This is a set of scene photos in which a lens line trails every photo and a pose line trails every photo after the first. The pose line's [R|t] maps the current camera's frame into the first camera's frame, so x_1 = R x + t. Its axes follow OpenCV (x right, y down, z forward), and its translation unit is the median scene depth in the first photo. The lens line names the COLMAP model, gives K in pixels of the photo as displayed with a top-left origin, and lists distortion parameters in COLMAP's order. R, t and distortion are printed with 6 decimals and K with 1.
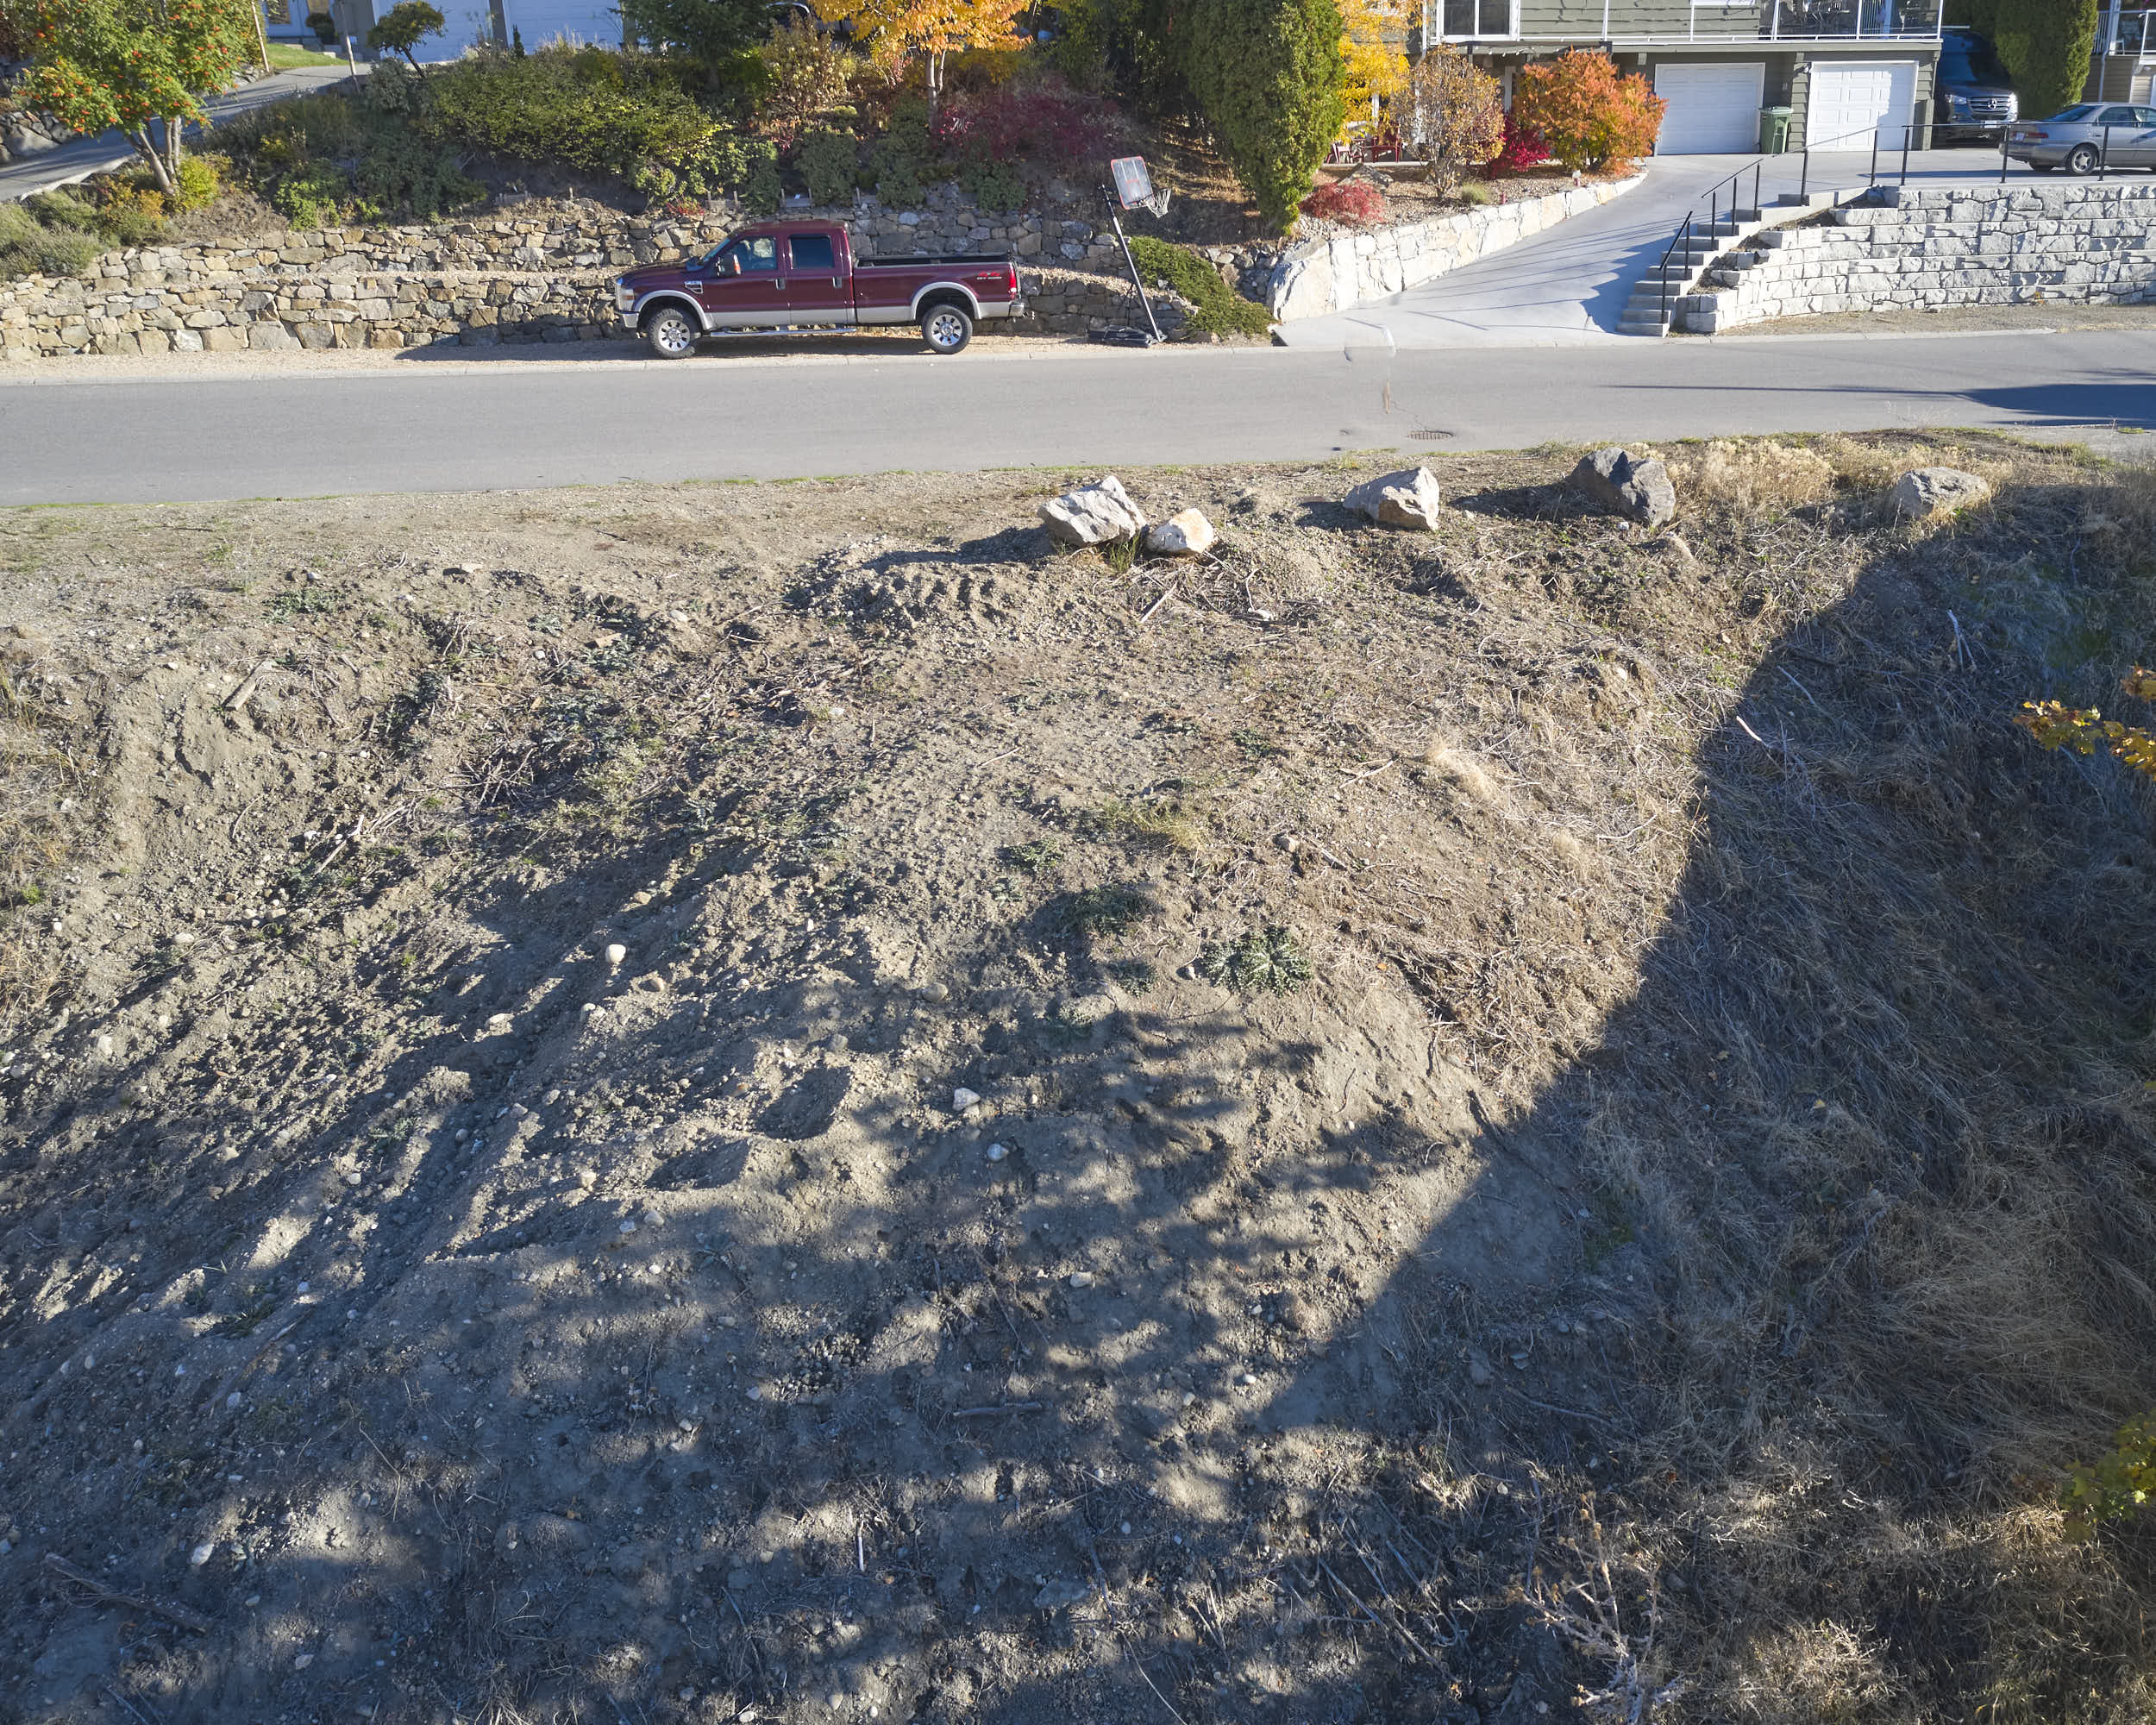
lens RADIAL K [[1971.1, 0, 1249.8], [0, 1971.1, 867.3], [0, 0, 1]] dist [-0.016589, 0.002745]
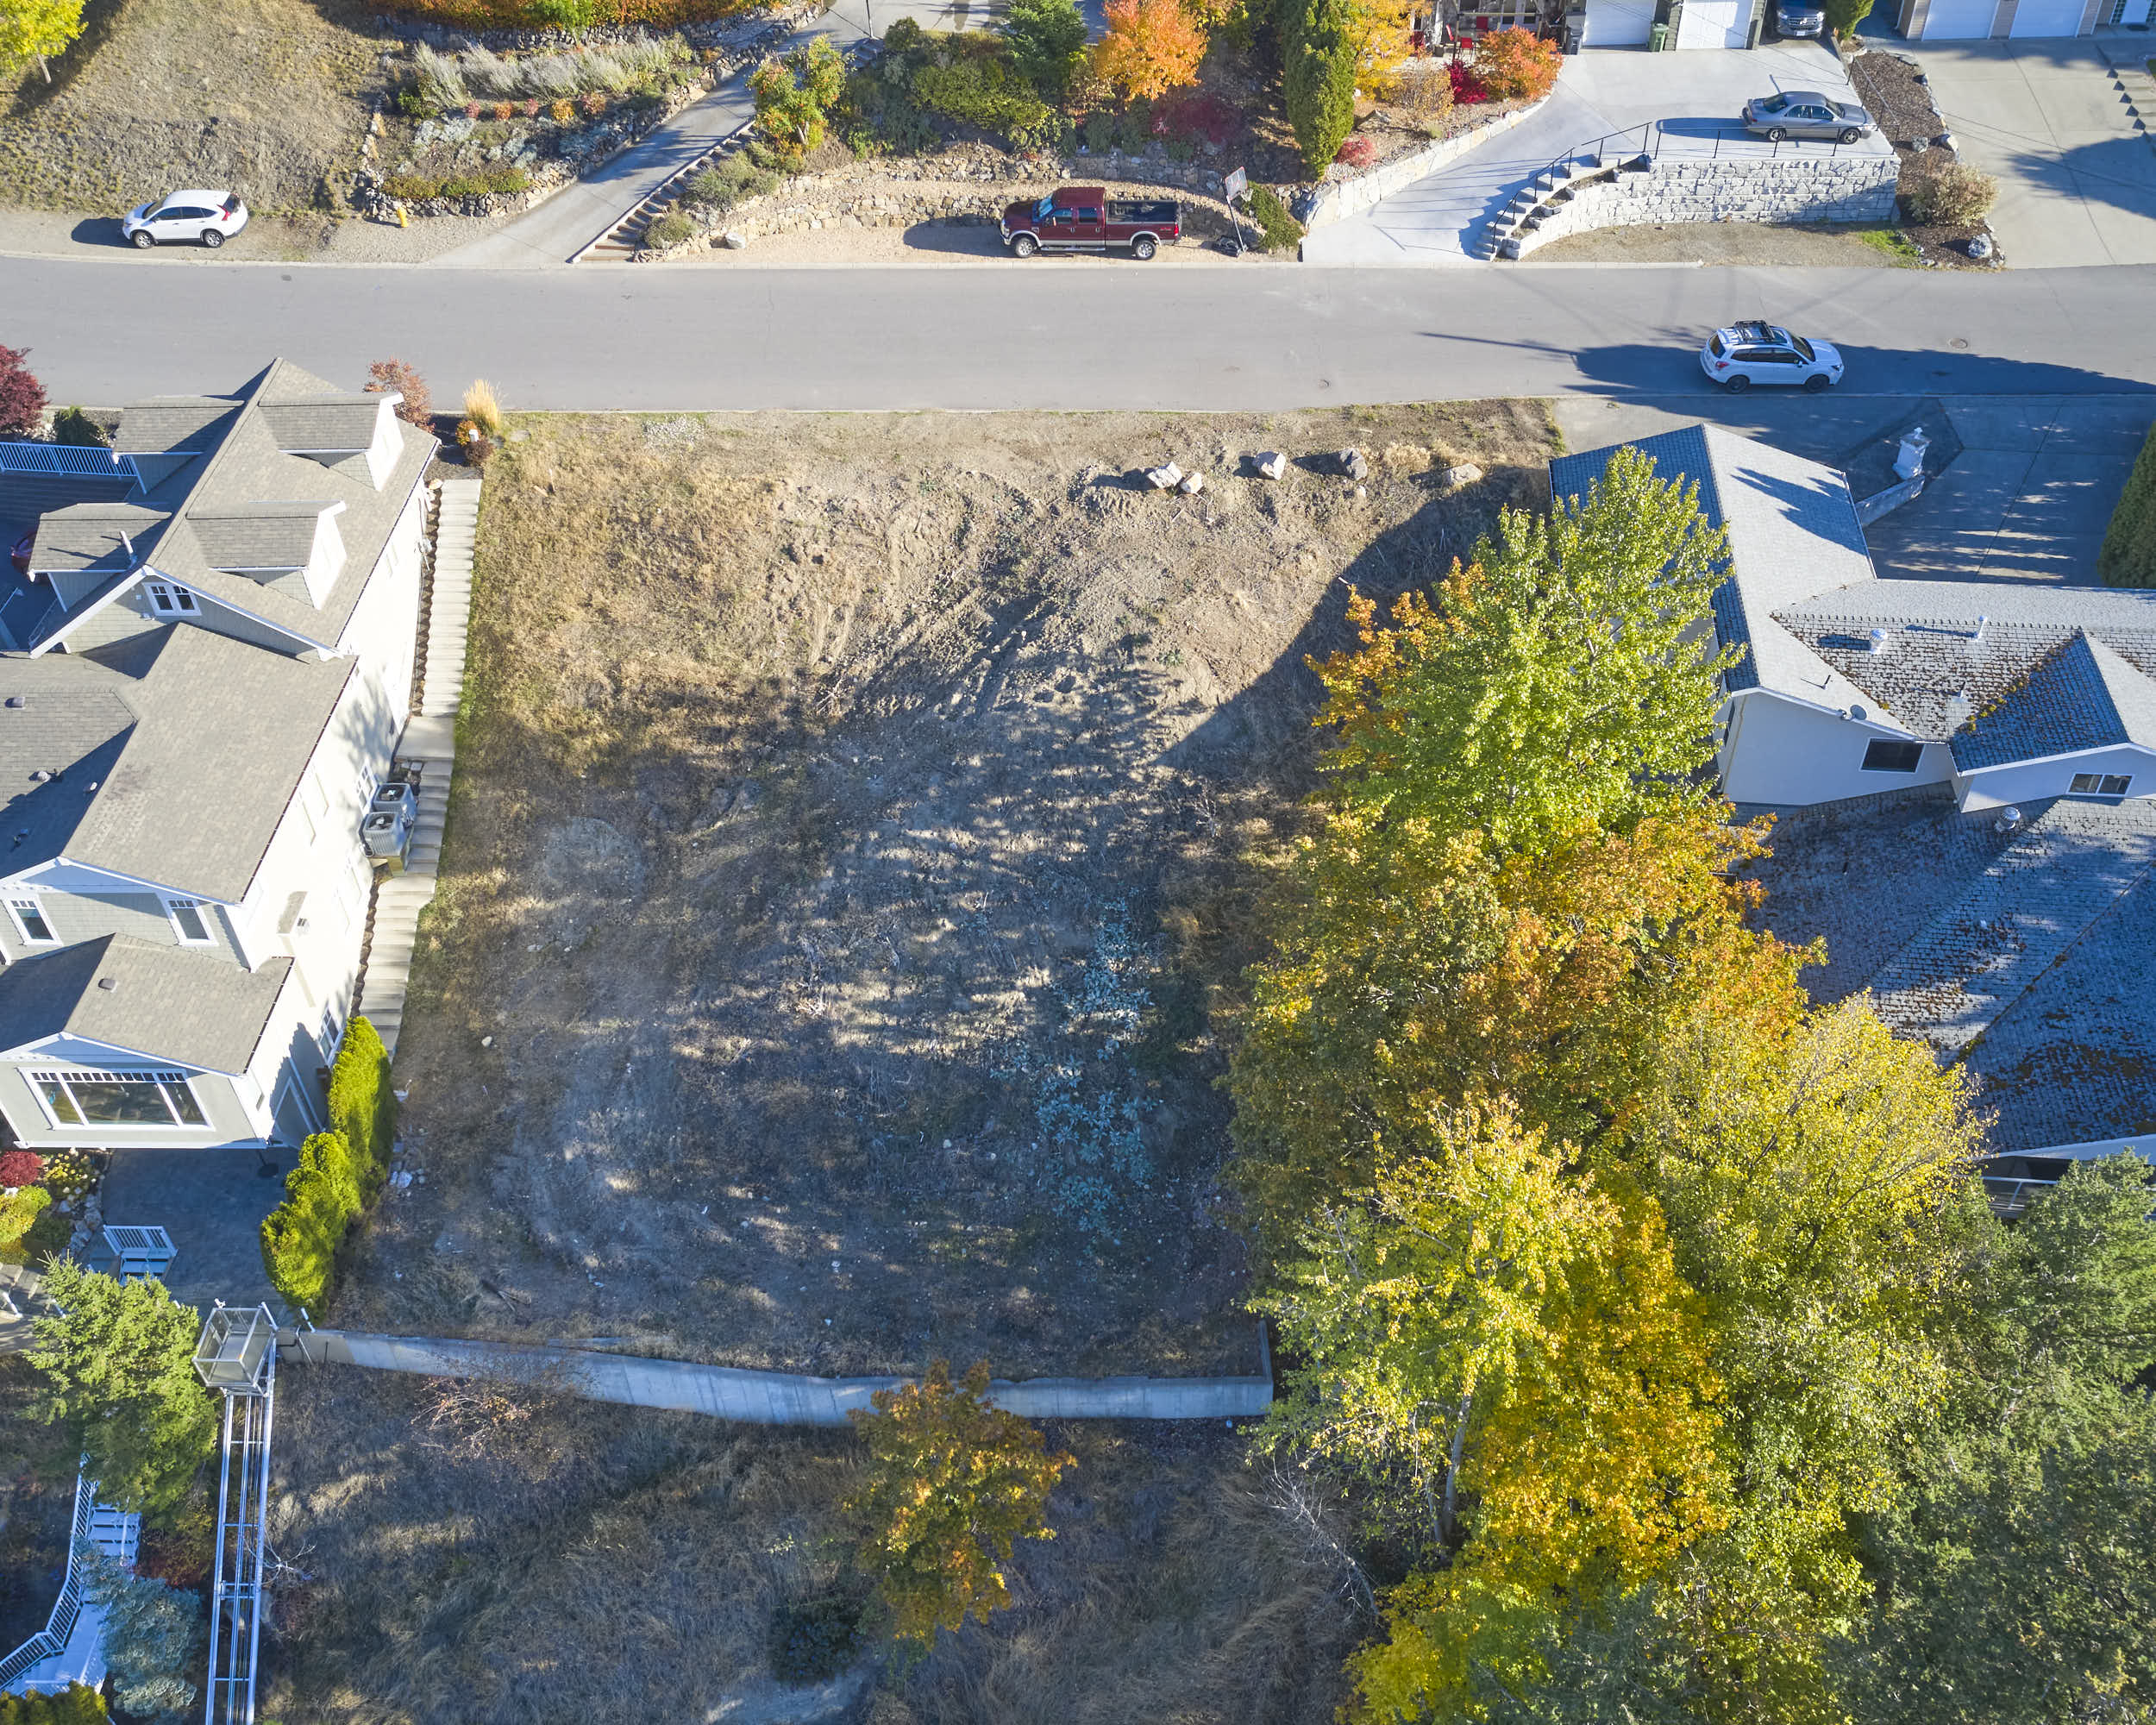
lens RADIAL K [[1950.1, 0, 1078.0], [0, 1950.1, 862.5], [0, 0, 1]] dist [-0.026943, -0.009066]
pose [[0.975129, 0.143026, -0.169312, 0.489197], [-0.068636, 0.921232, 0.382910, -0.960333], [0.210741, -0.361766, 0.908137, -2.538488]]
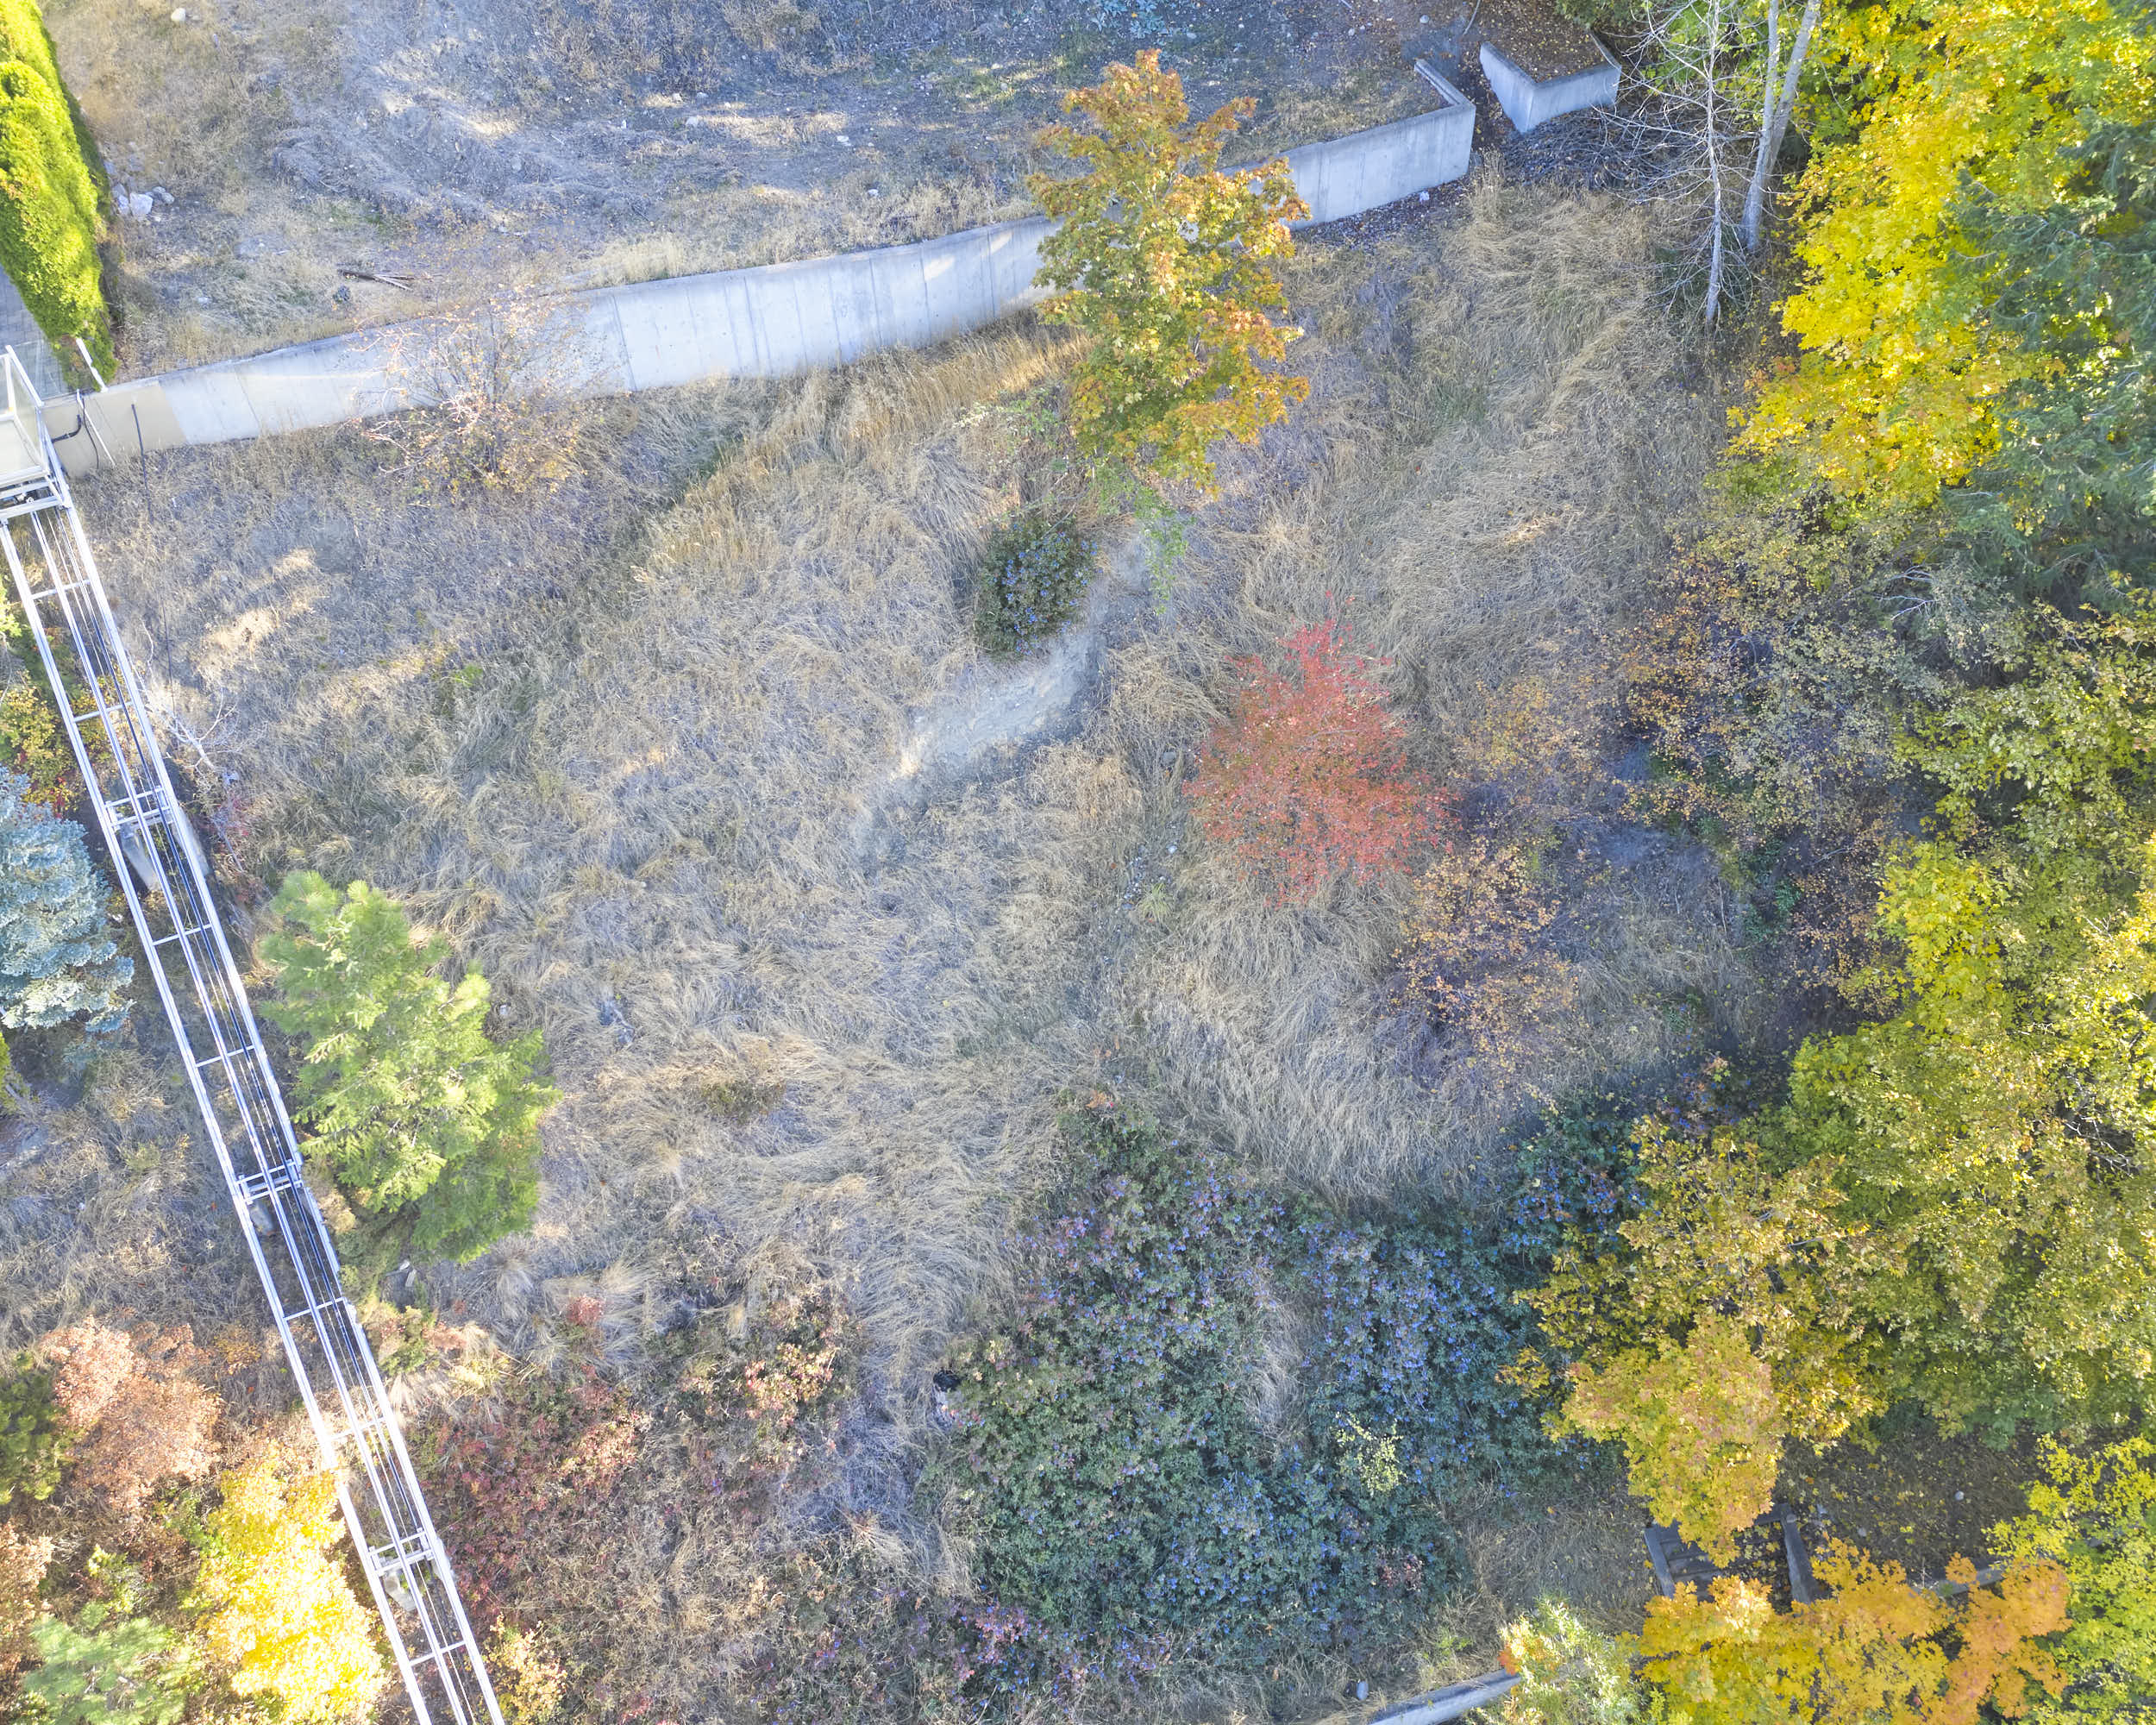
lens RADIAL K [[1925.8, 0, 1078.0], [0, 1925.8, 862.5], [0, 0, 1]] dist [-0.027802, 0.014612]
pose [[0.982158, -0.157296, 0.103072, -0.421114], [0.080248, 0.846229, 0.526742, 0.443017], [-0.170077, -0.509073, 0.843753, -2.259428]]
